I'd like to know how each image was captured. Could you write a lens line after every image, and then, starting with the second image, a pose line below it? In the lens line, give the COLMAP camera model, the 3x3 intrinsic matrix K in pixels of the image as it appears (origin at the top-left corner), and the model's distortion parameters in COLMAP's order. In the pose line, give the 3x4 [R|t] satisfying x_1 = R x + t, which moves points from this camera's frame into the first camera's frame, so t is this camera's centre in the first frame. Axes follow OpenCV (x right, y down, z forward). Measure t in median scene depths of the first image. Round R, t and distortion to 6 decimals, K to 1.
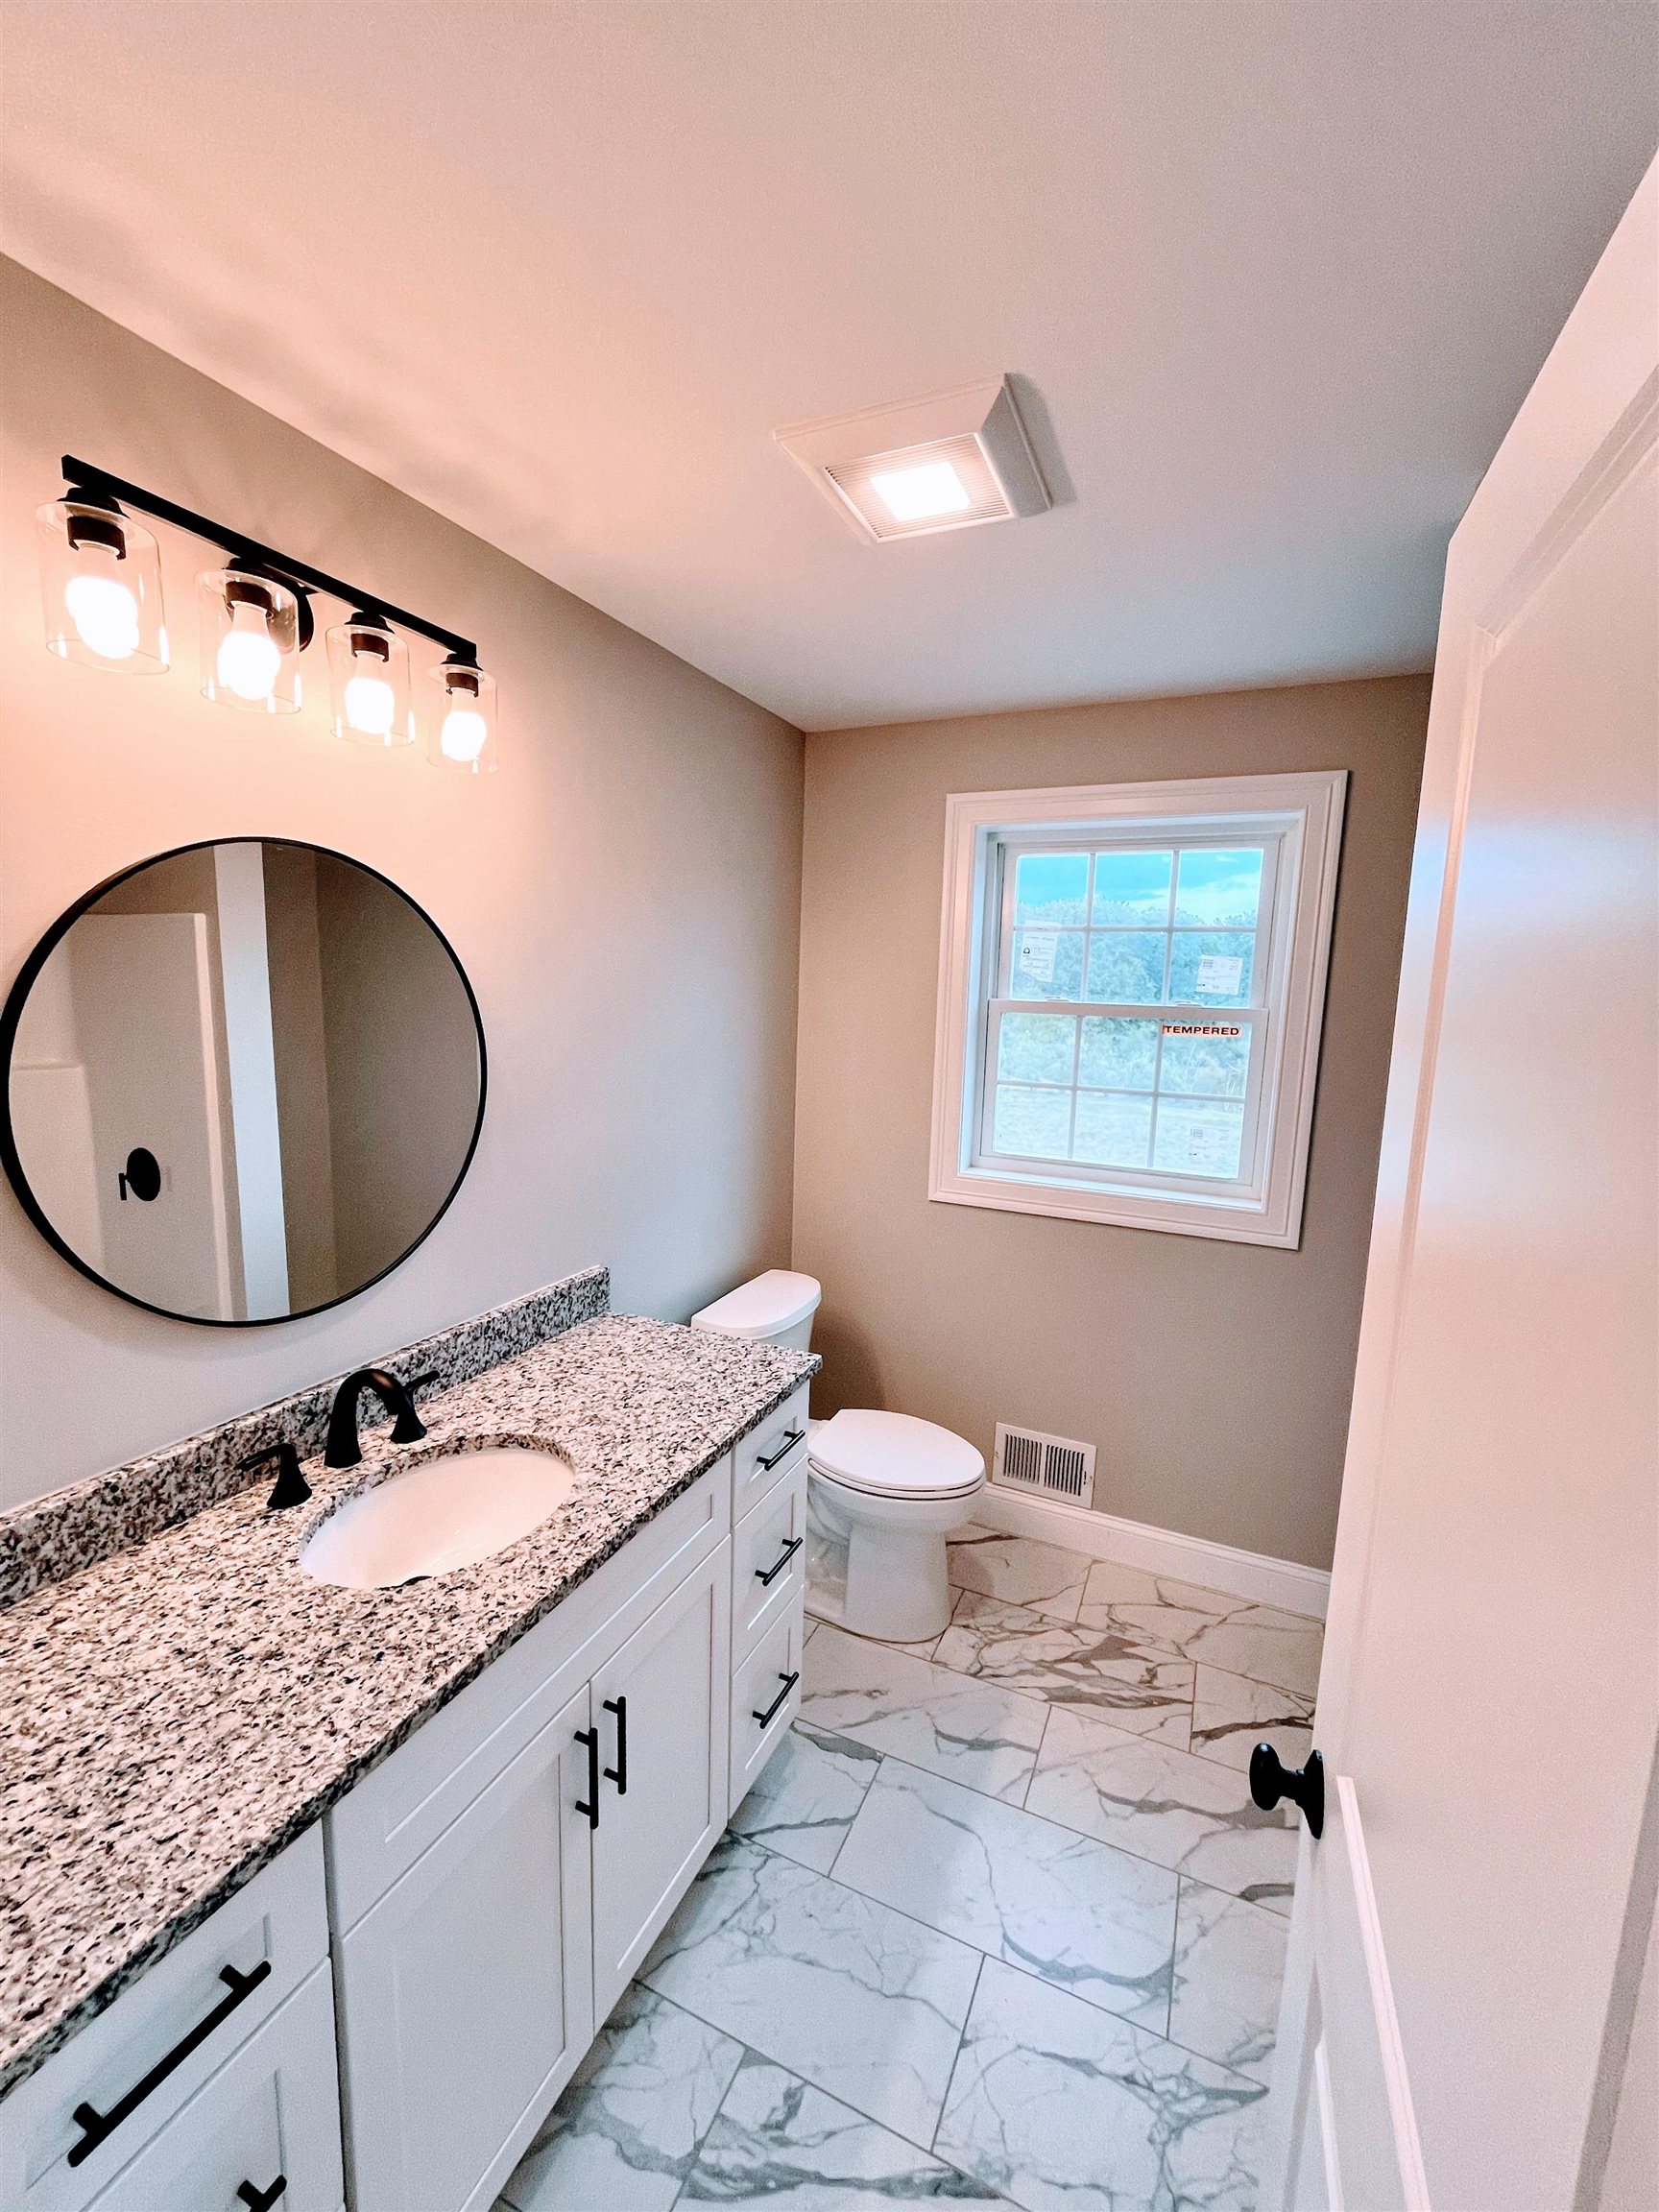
lens RADIAL K [[893.2, 0, 818.9], [0, 893.2, 1110.5], [0, 0, 1]] dist [-0.004145, 0.000922]
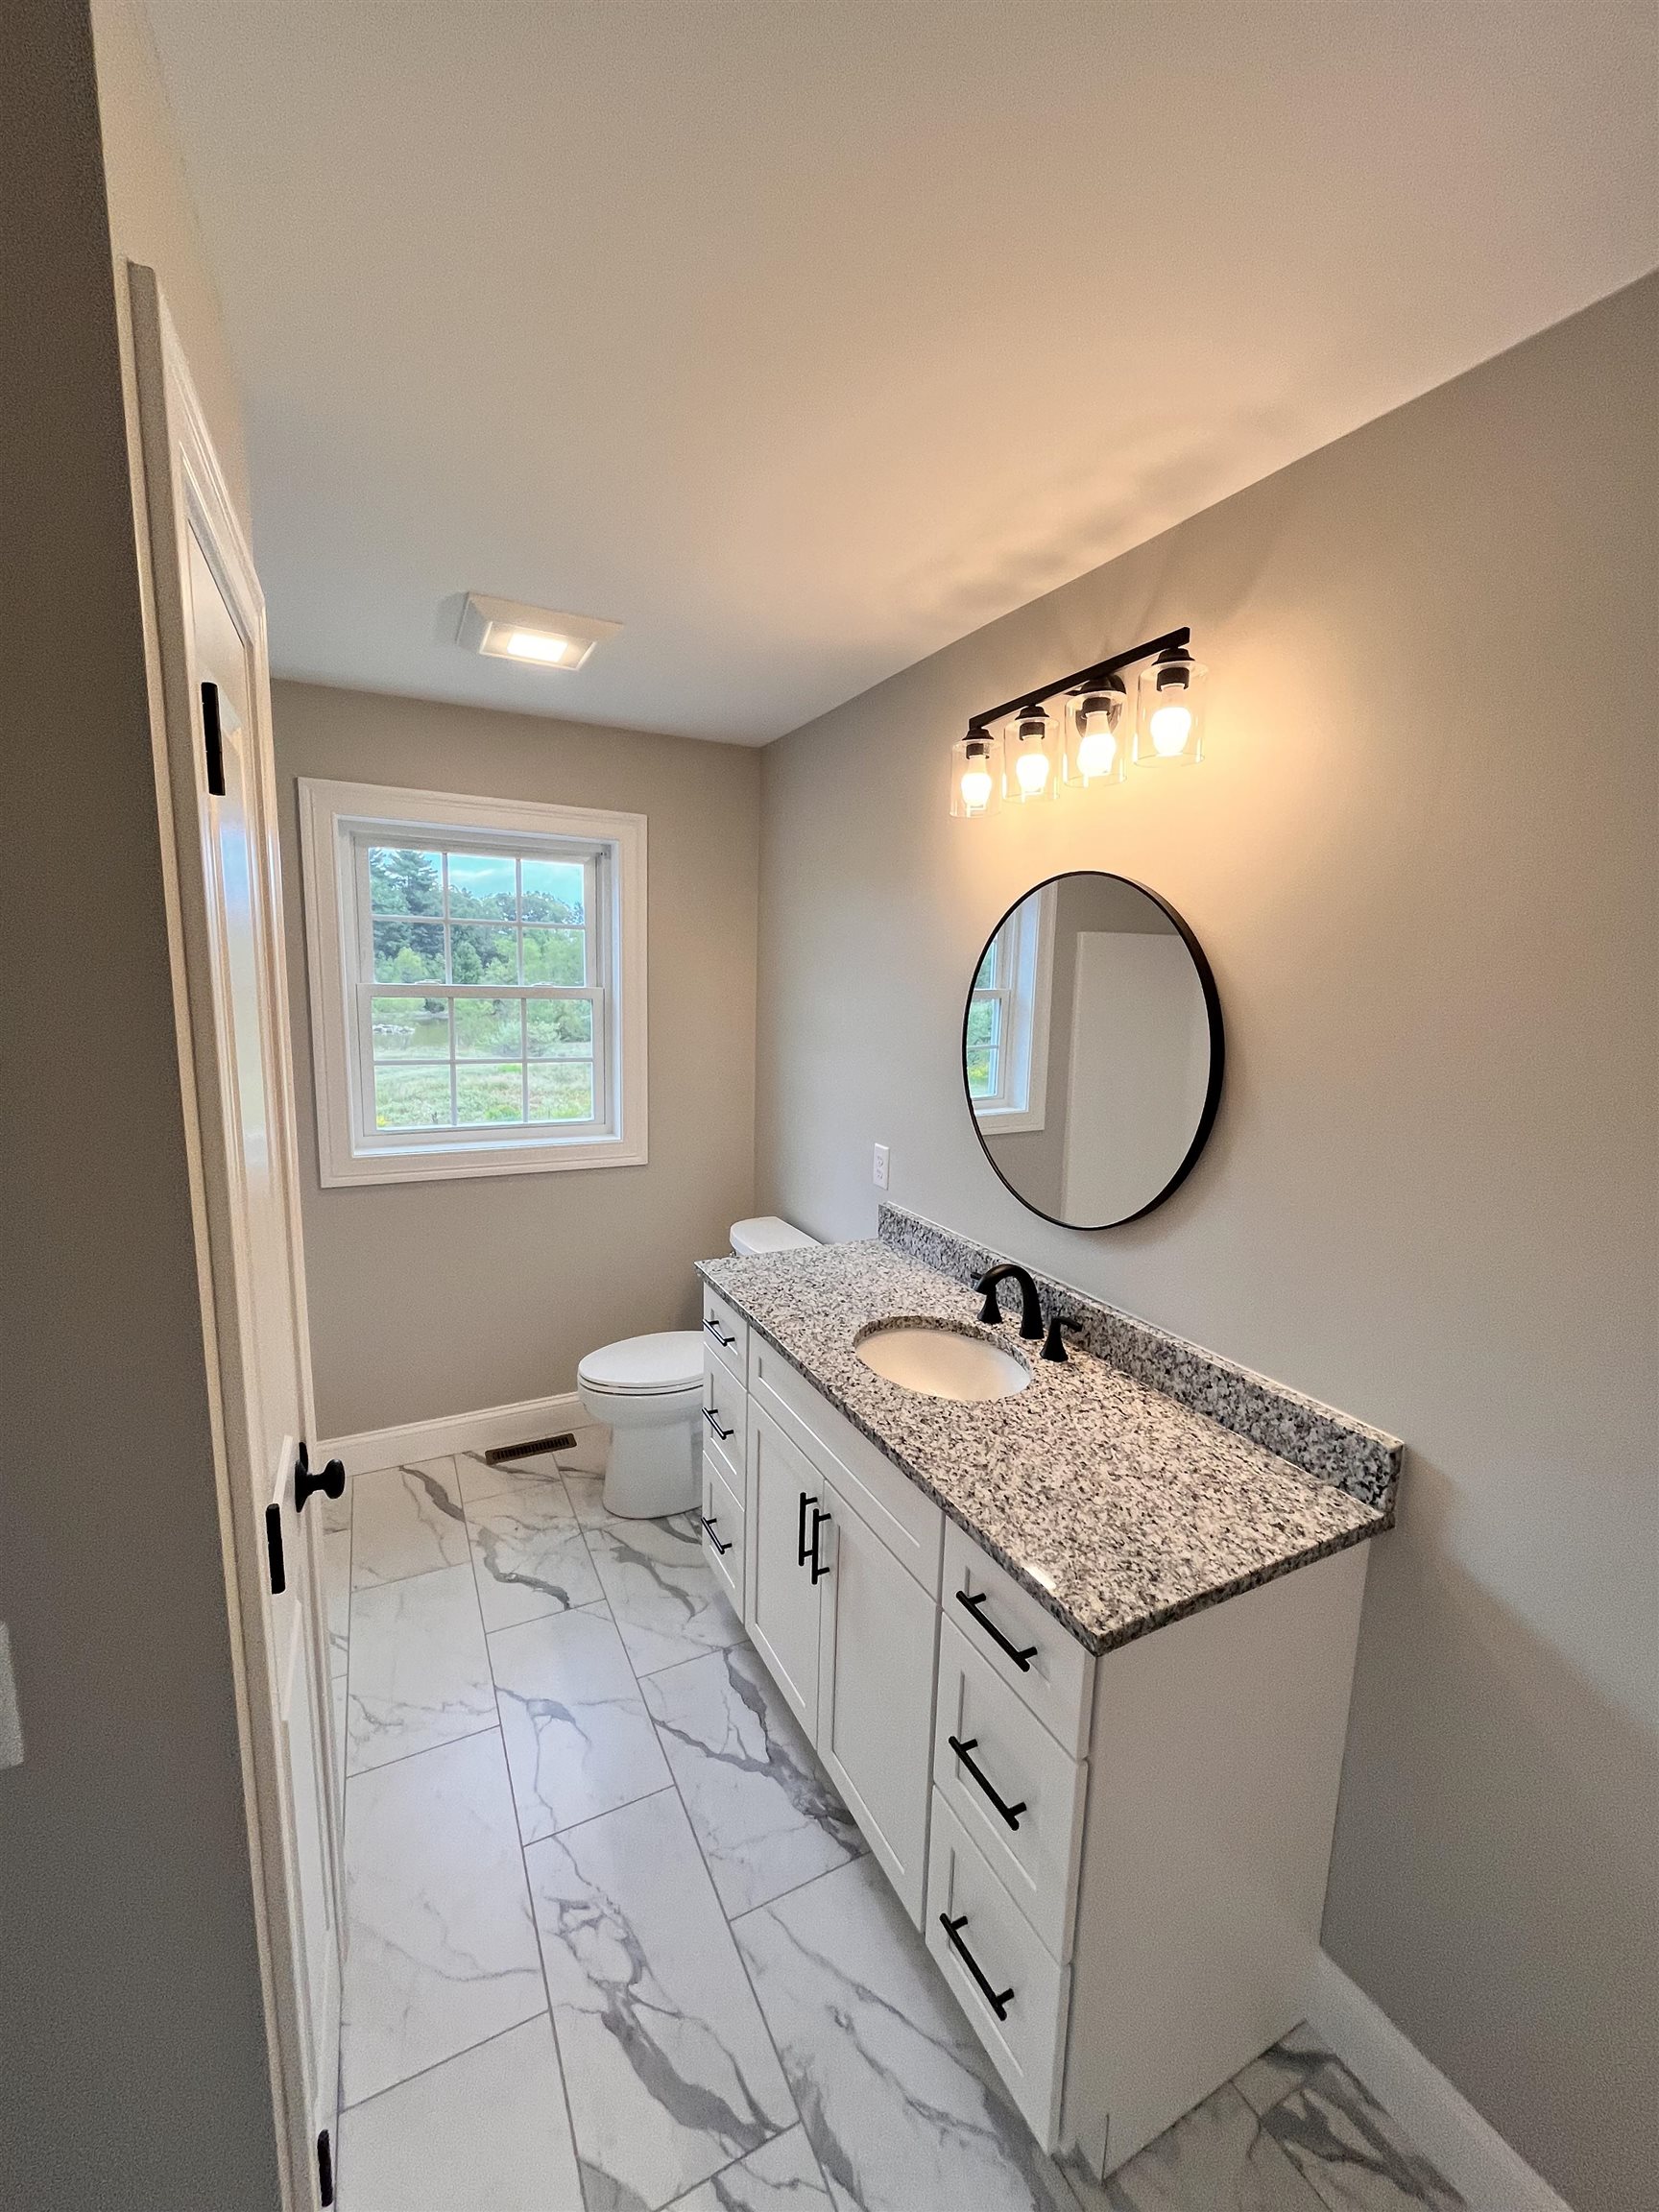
lens RADIAL K [[893.2, 0, 827.1], [0, 893.2, 1115.5], [0, 0, 1]] dist [-0.004145, 0.000922]
pose [[-0.629885, 0.090386, -0.771411, 0.718610], [-0.136890, 0.964738, 0.224814, -0.203386], [0.764530, 0.247206, -0.595301, 1.577901]]
